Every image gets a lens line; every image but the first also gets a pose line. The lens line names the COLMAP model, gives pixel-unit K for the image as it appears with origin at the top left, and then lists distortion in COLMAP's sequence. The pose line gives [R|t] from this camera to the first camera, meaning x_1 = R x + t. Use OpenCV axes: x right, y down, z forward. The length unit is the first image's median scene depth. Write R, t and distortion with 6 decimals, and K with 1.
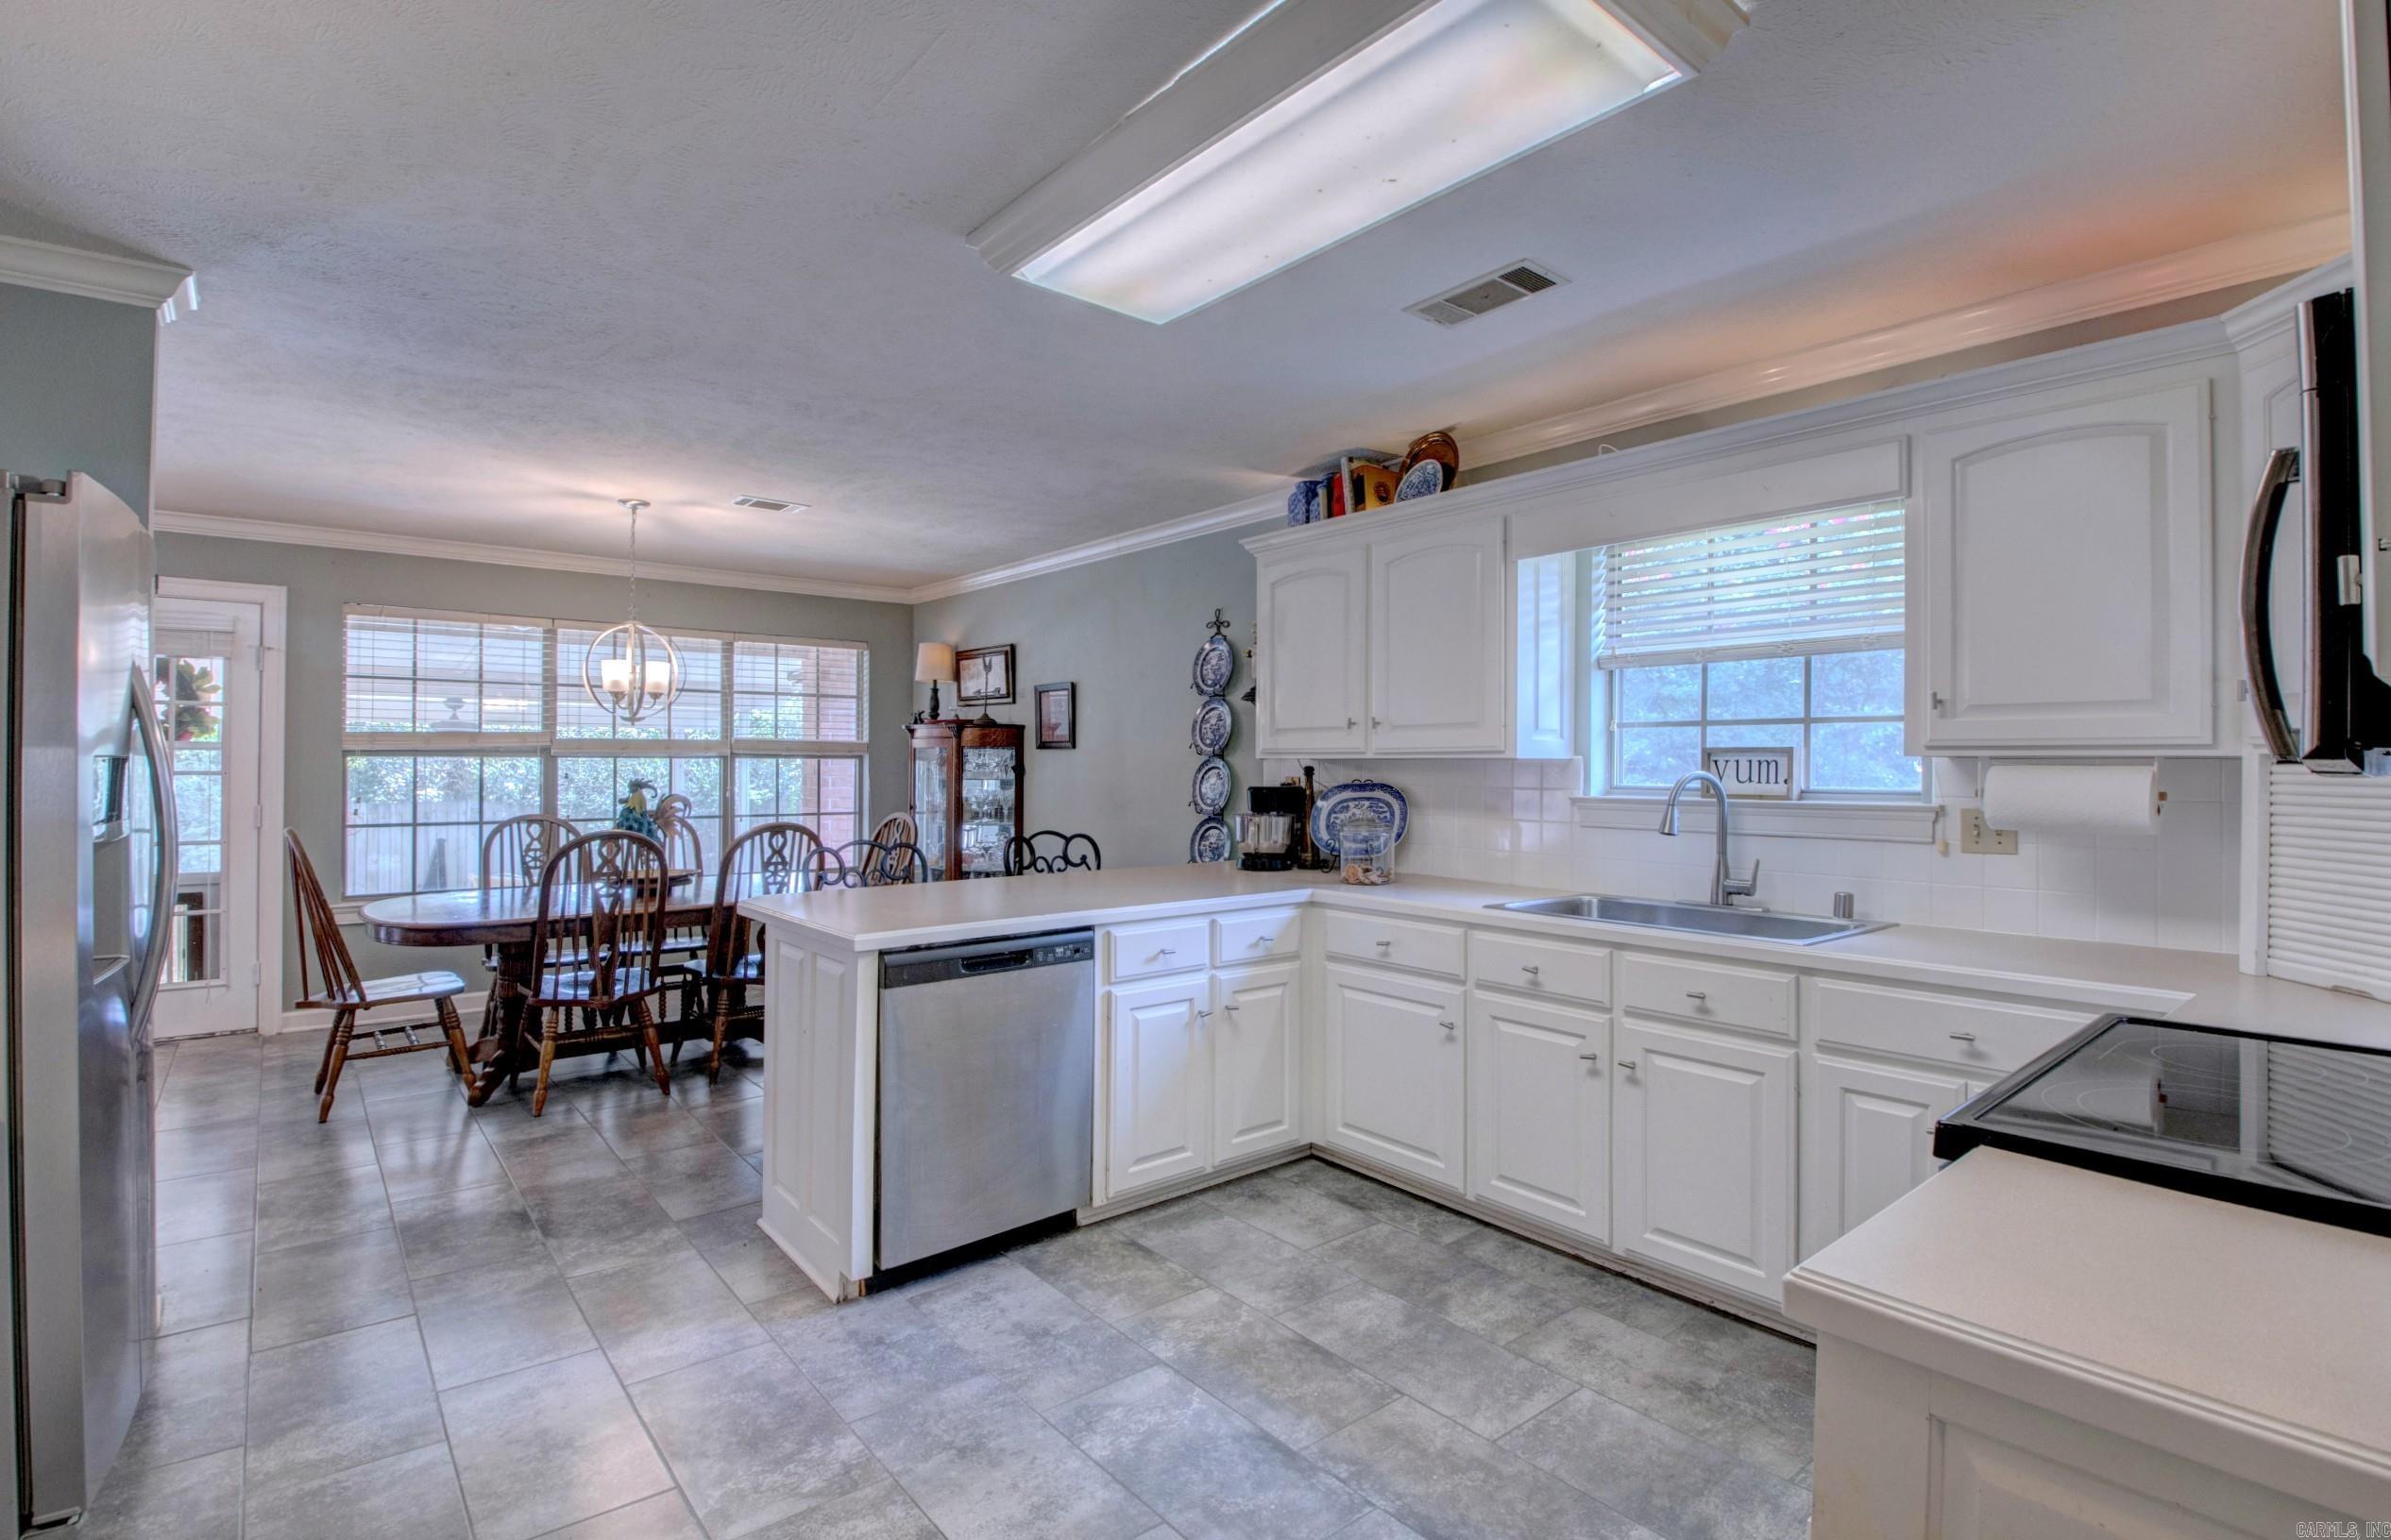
lens RADIAL K [[1114.5, 0, 1162.1], [0, 1114.5, 758.6], [0, 0, 1]] dist [0.015867, -0.025457]
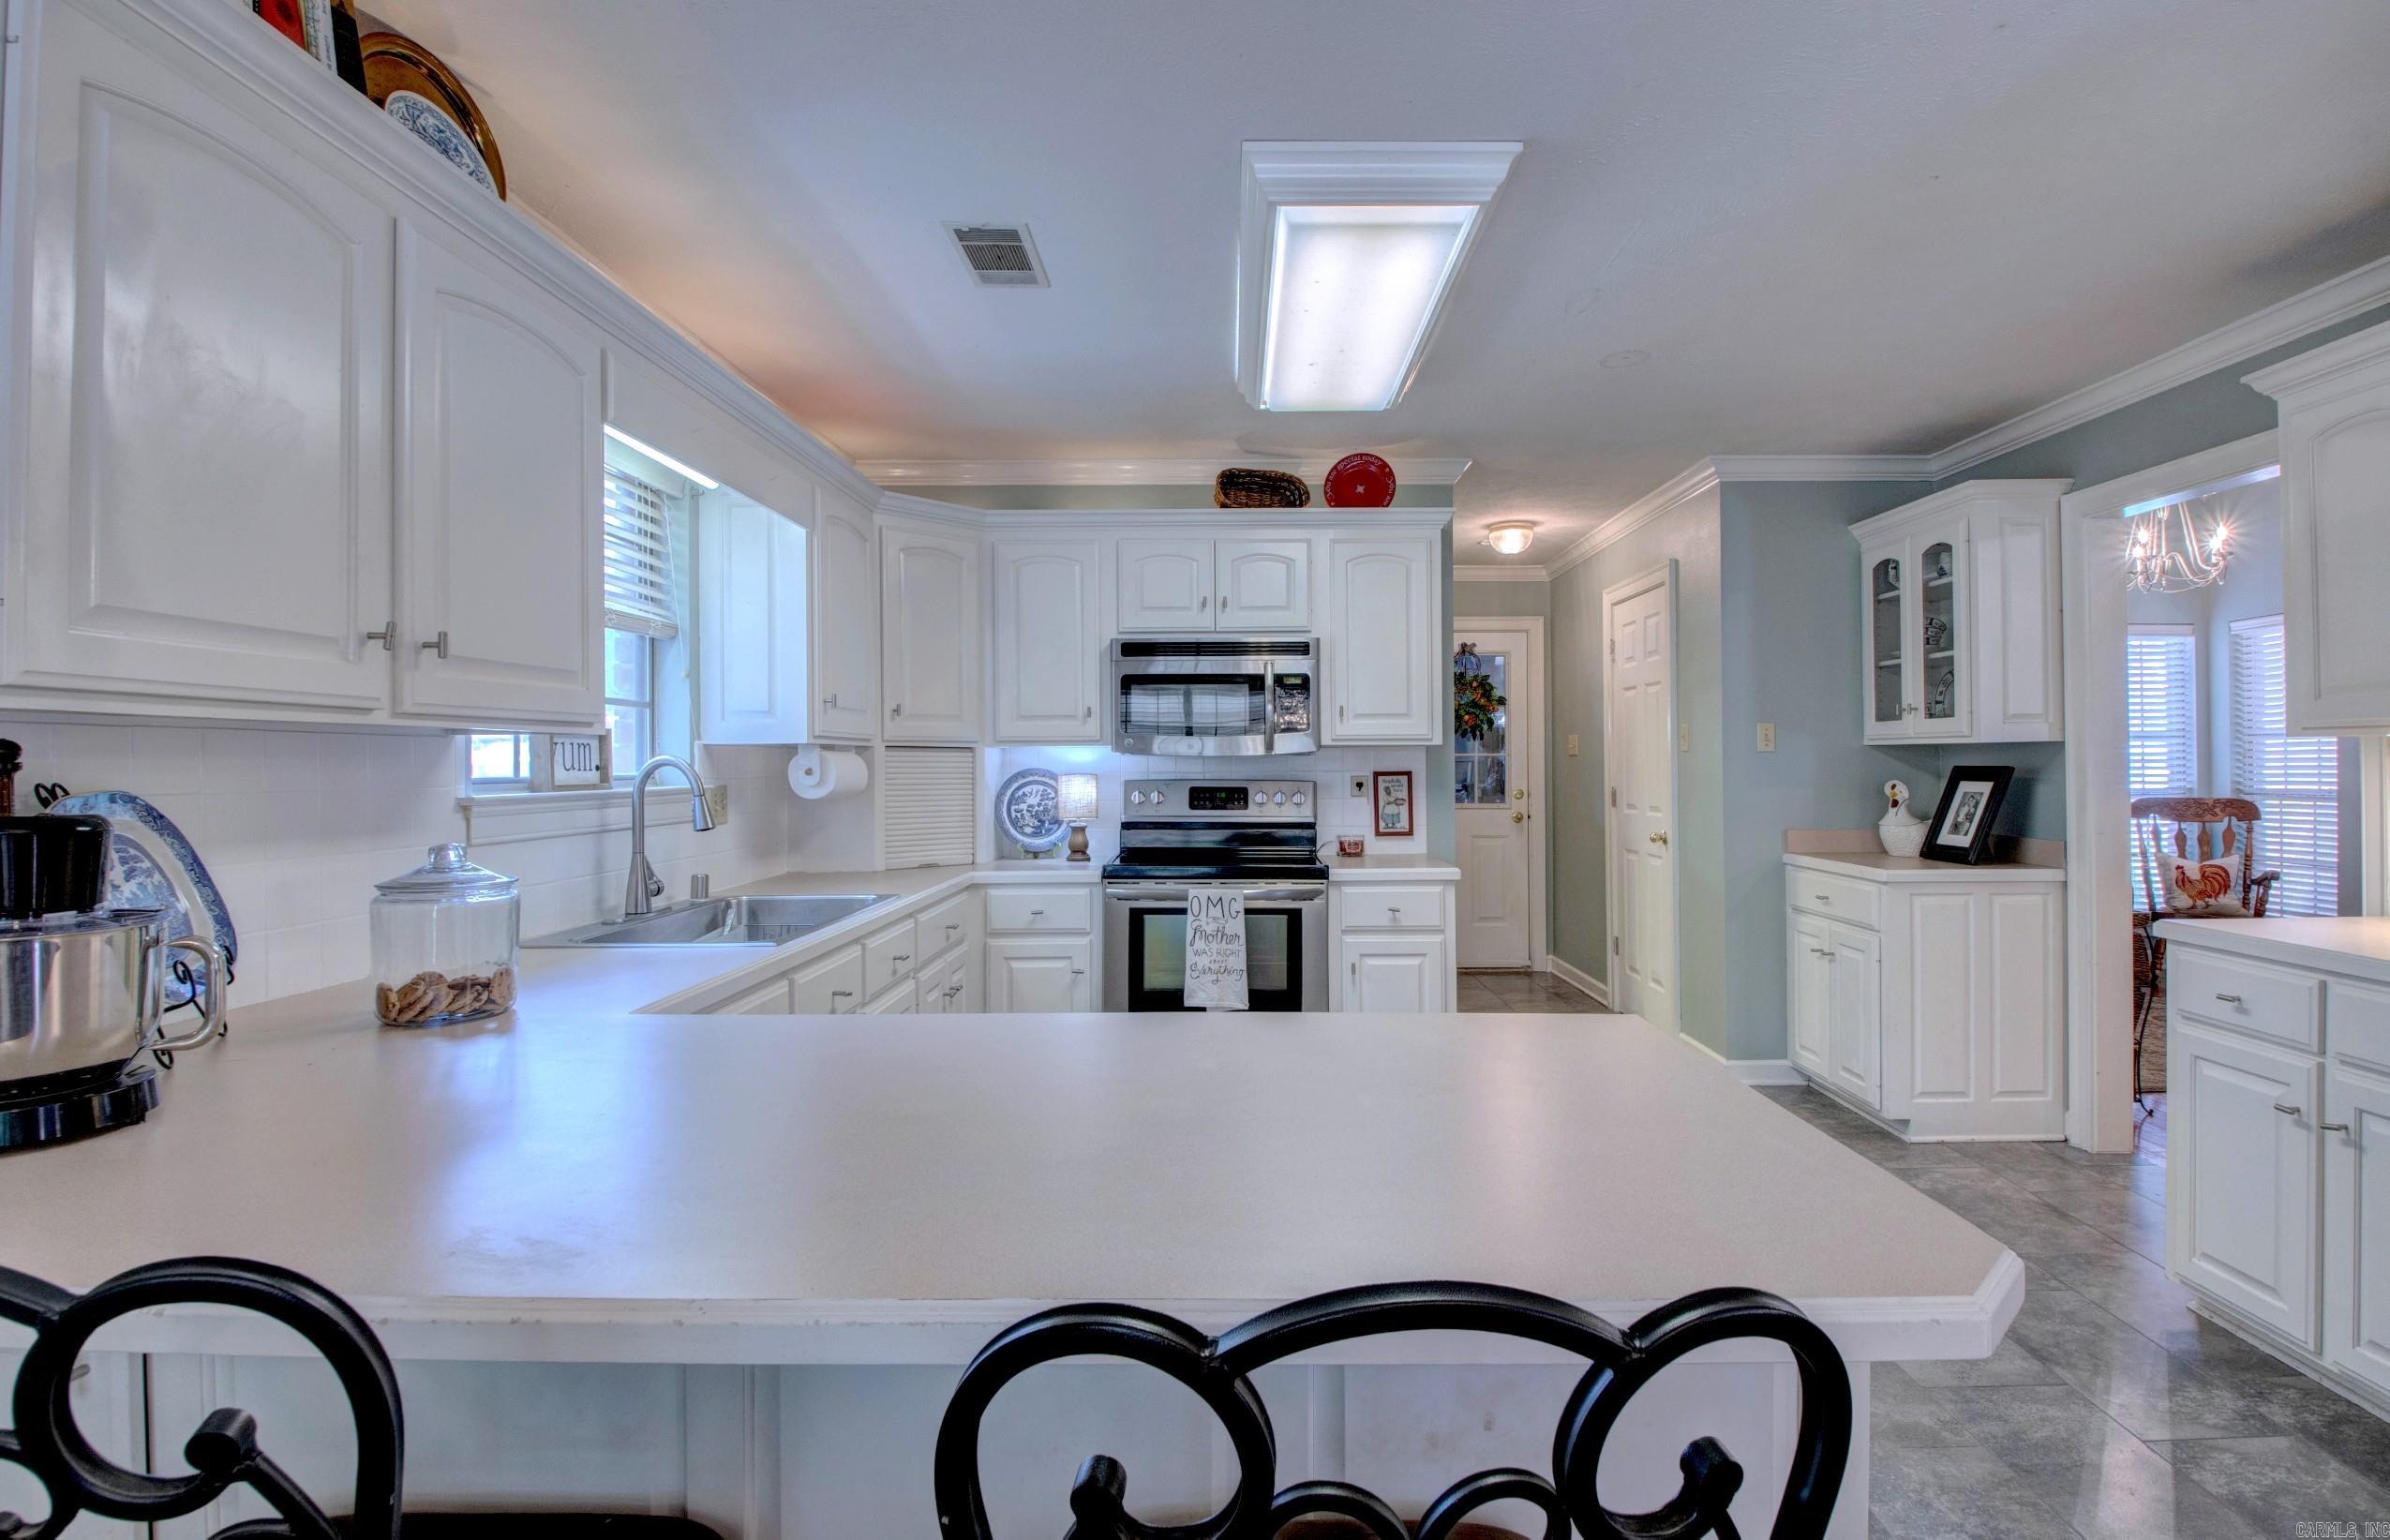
lens RADIAL K [[1147.5, 0, 1213.5], [0, 1147.5, 764.9], [0, 0, 1]] dist [-0.000624, -0.032766]
pose [[-0.776700, -0.003473, 0.629861, -0.384217], [-0.004085, 0.999992, 0.000476, 0.015865], [-0.629858, -0.002203, -0.776707, 1.380375]]
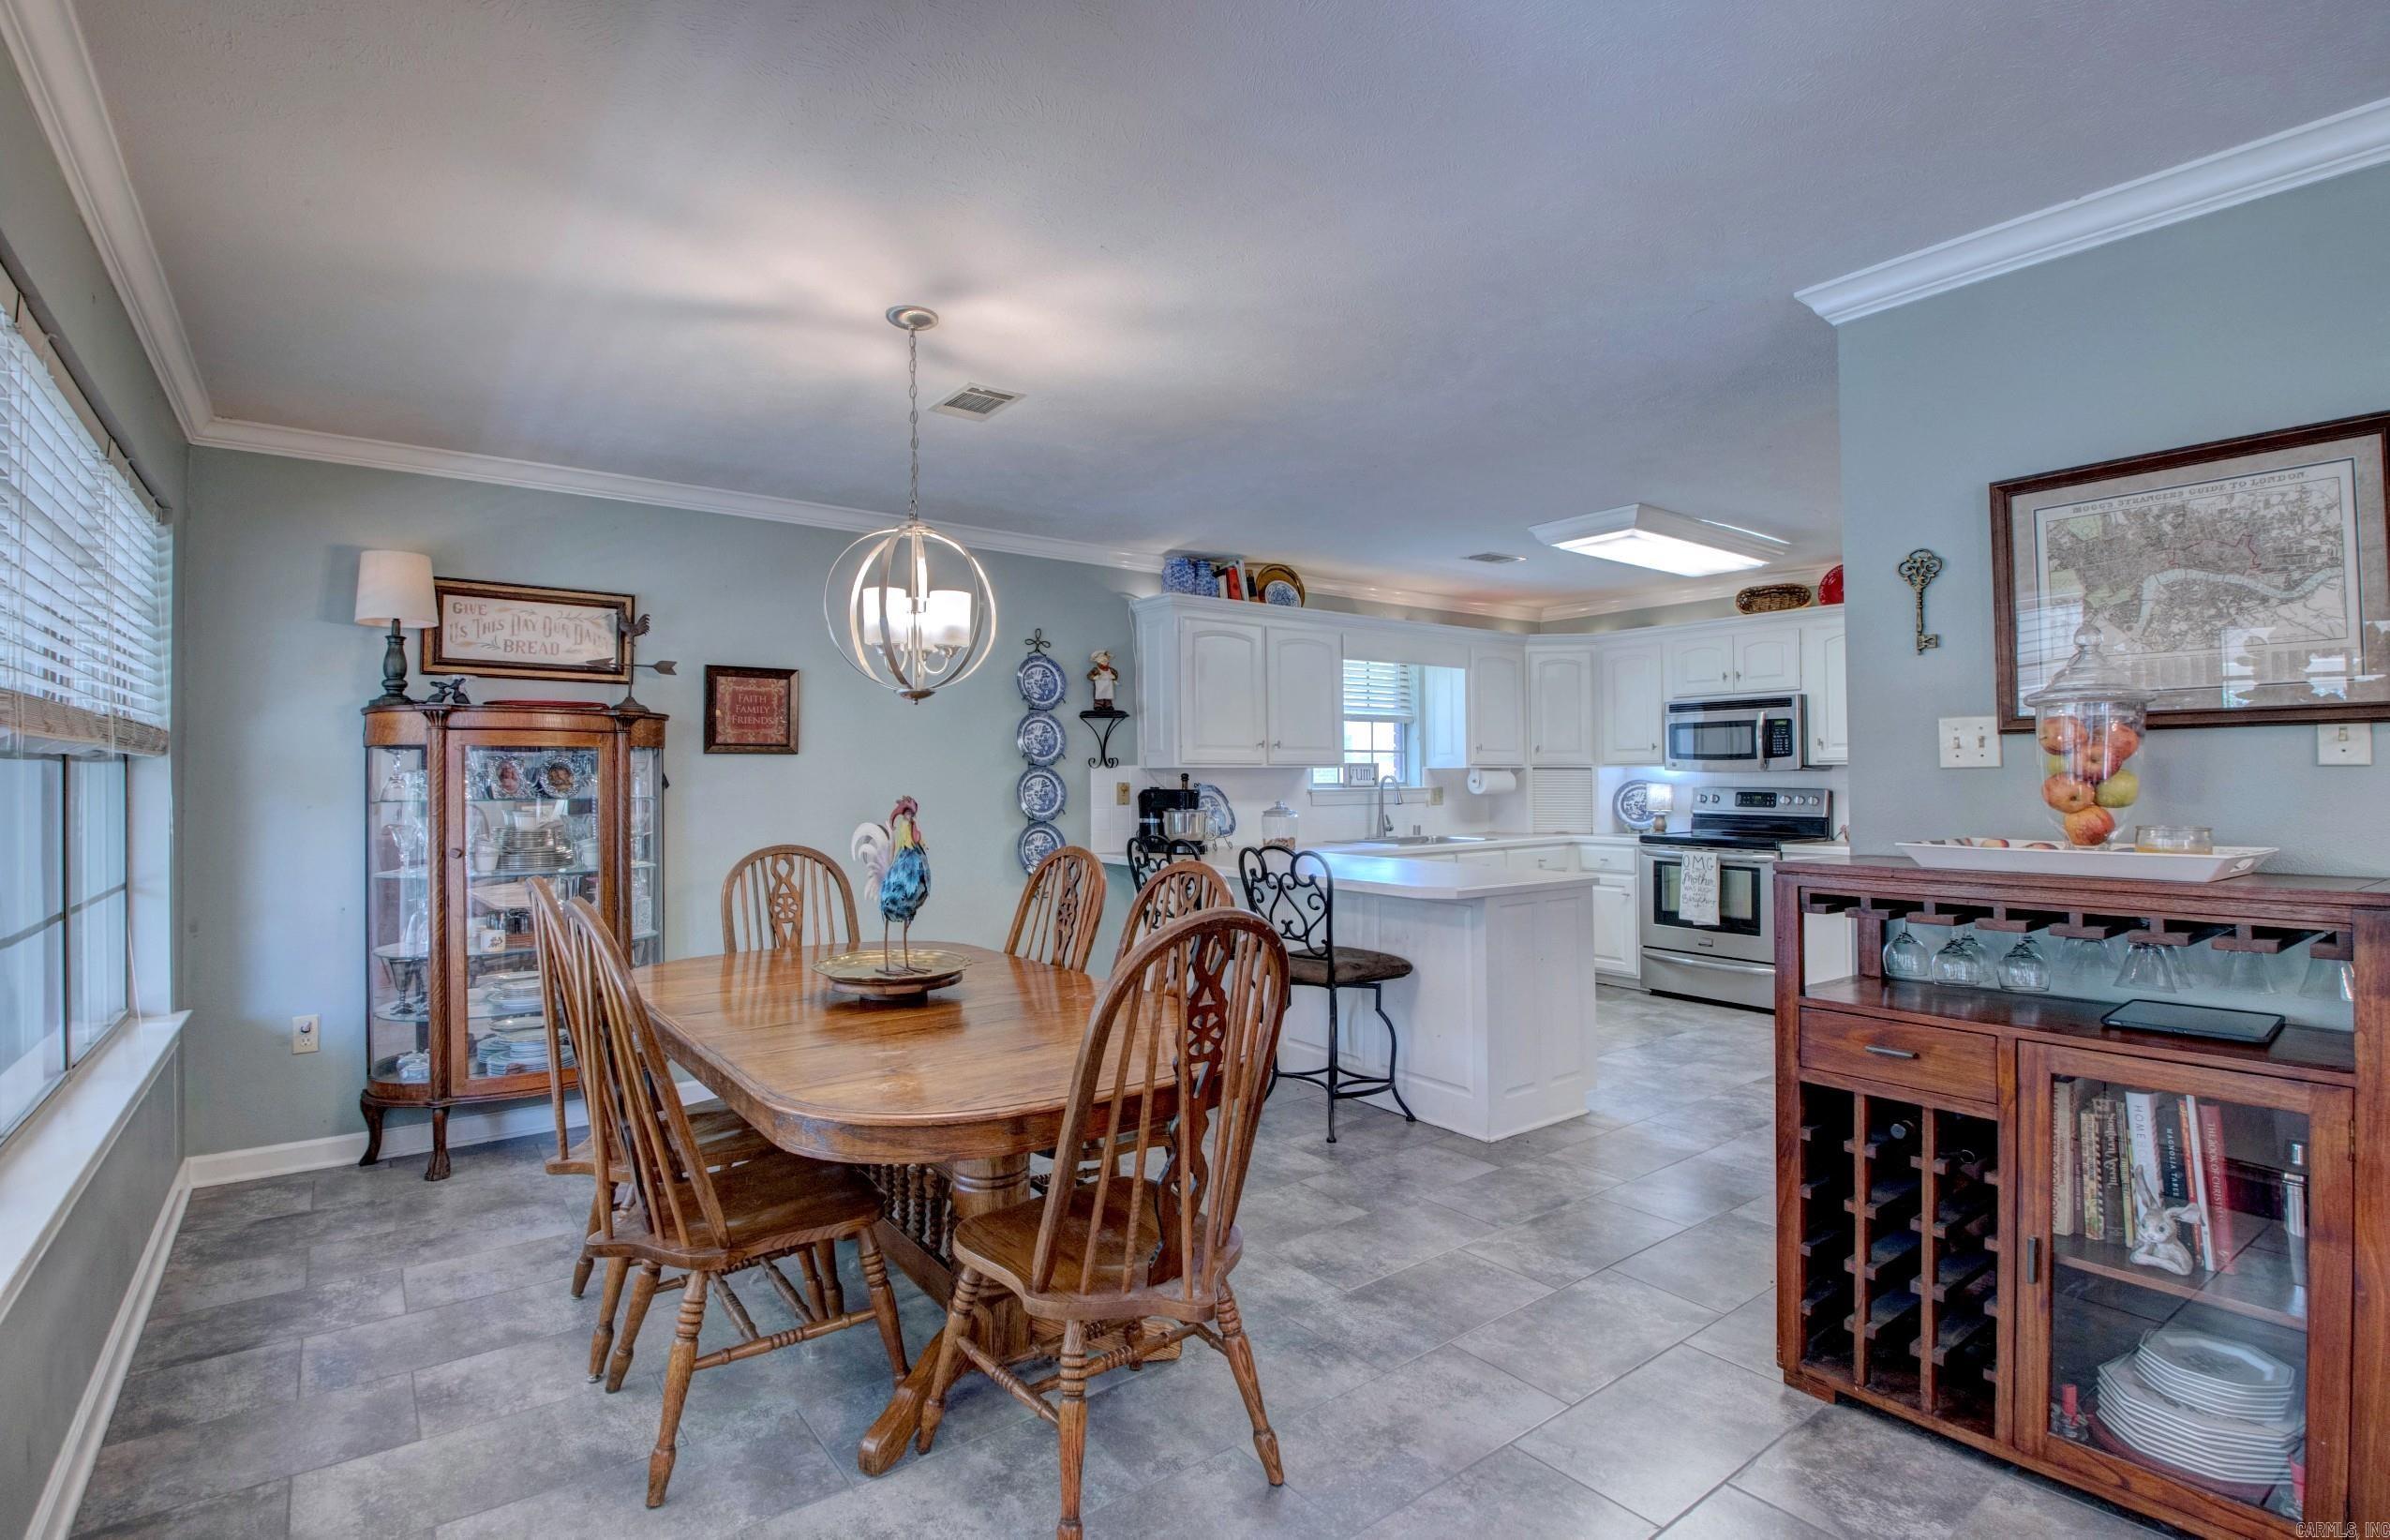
lens RADIAL K [[1115.5, 0, 1181.5], [0, 1115.5, 757.6], [0, 0, 1]] dist [0.044785, -0.066195]
pose [[0.026593, 0.012245, 0.999571, -1.616456], [-0.001066, 0.999925, -0.012221, 0.005575], [-0.999646, -0.000741, 0.026604, 1.307163]]
